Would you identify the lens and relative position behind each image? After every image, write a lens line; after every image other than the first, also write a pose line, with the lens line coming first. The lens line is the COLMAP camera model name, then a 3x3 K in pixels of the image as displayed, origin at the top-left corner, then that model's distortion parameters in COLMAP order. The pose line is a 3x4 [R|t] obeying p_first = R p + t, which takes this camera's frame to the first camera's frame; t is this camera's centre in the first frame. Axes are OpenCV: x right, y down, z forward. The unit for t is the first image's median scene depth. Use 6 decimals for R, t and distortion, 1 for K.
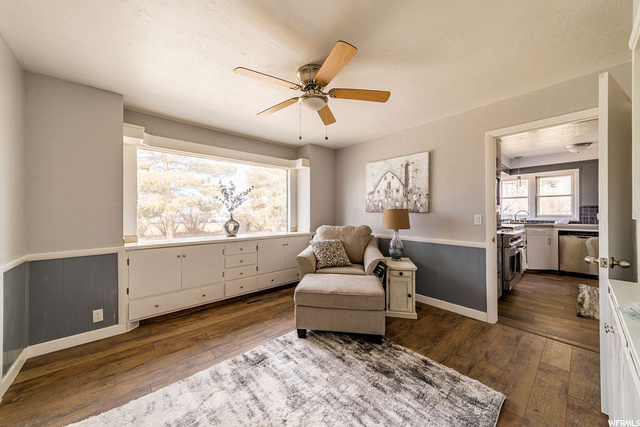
lens RADIAL K [[227.6, 0, 320.0], [0, 227.6, 213.5], [0, 0, 1]] dist [0.000970, 0.000002]
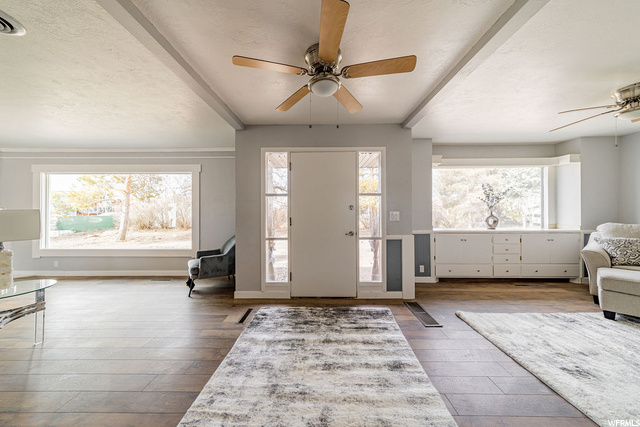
lens RADIAL K [[234.5, 0, 306.3], [0, 234.5, 211.1], [0, 0, 1]] dist [0.000283, -0.000076]
pose [[0.741444, 0.005001, -0.670996, -0.291465], [-0.001240, 0.999981, 0.006082, -0.002079], [0.671013, -0.003678, 0.741436, -0.620039]]
